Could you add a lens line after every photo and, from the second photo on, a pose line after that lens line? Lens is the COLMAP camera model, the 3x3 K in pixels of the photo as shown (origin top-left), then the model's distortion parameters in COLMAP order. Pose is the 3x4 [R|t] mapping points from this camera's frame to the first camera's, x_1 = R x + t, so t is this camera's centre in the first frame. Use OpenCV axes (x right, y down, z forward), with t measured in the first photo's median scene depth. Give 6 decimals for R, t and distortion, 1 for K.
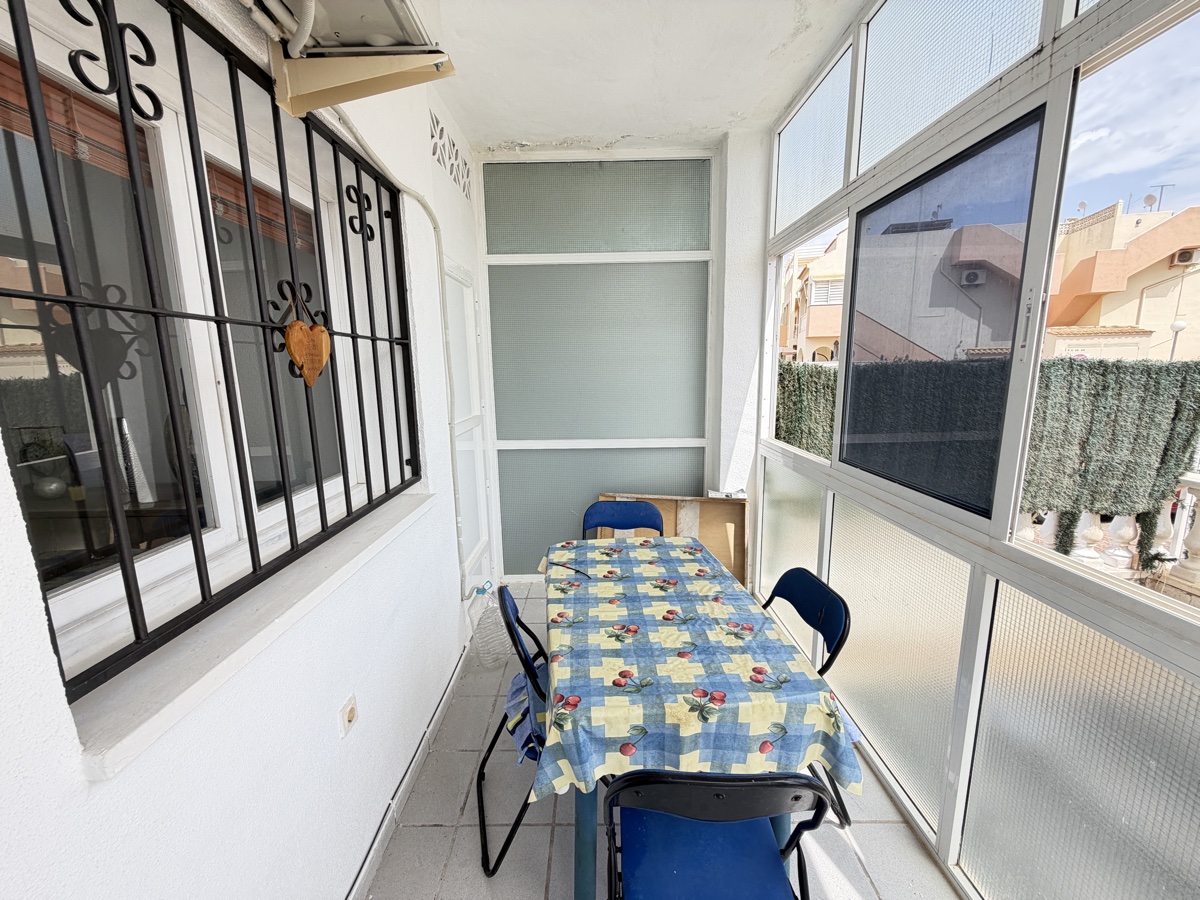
lens RADIAL K [[479.2, 0, 598.3], [0, 479.2, 451.0], [0, 0, 1]] dist [0.001433, 0.000135]
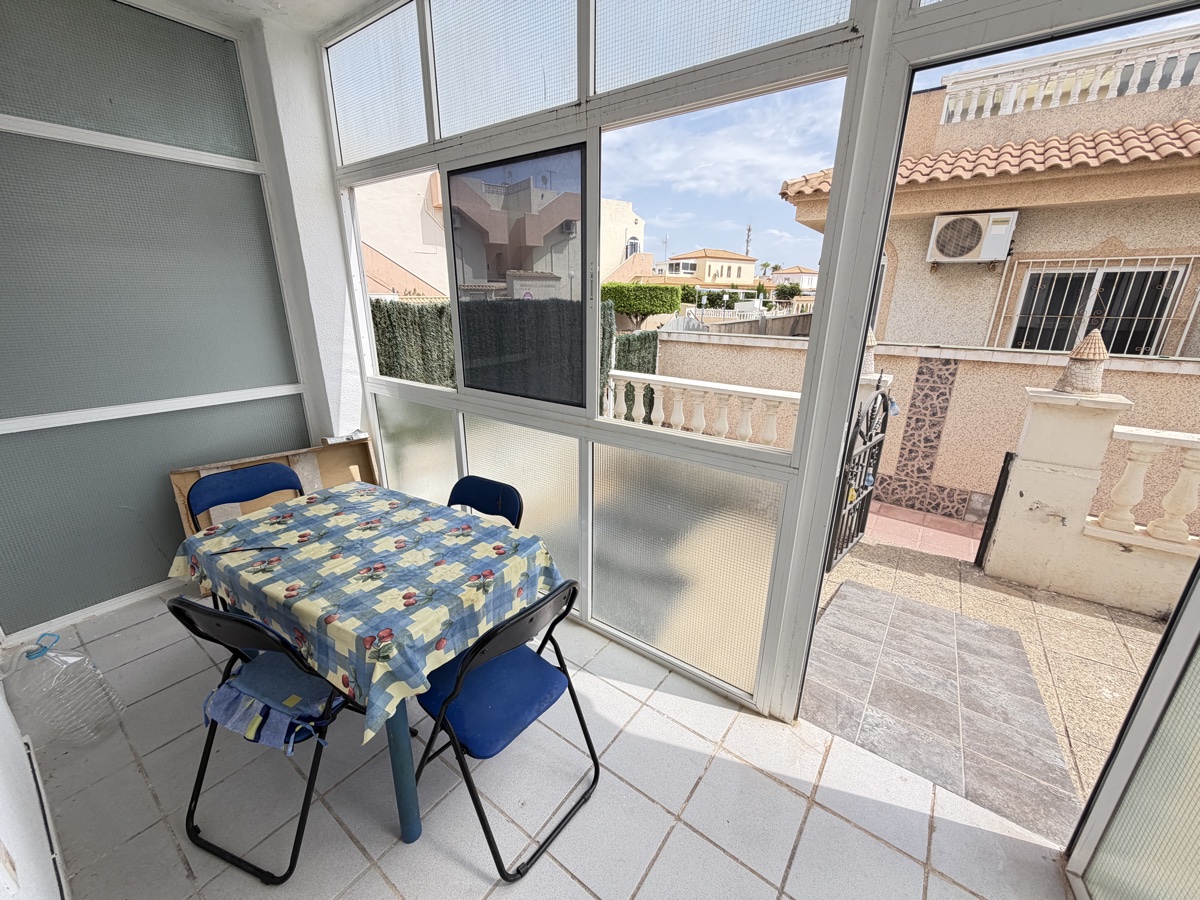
lens RADIAL K [[479.2, 0, 598.3], [0, 479.2, 451.0], [0, 0, 1]] dist [0.001433, 0.000135]
pose [[0.596883, -0.228118, 0.769216, -0.299638], [0.121546, 0.973373, 0.194347, -0.017484], [-0.793068, -0.022508, 0.608717, -0.015760]]
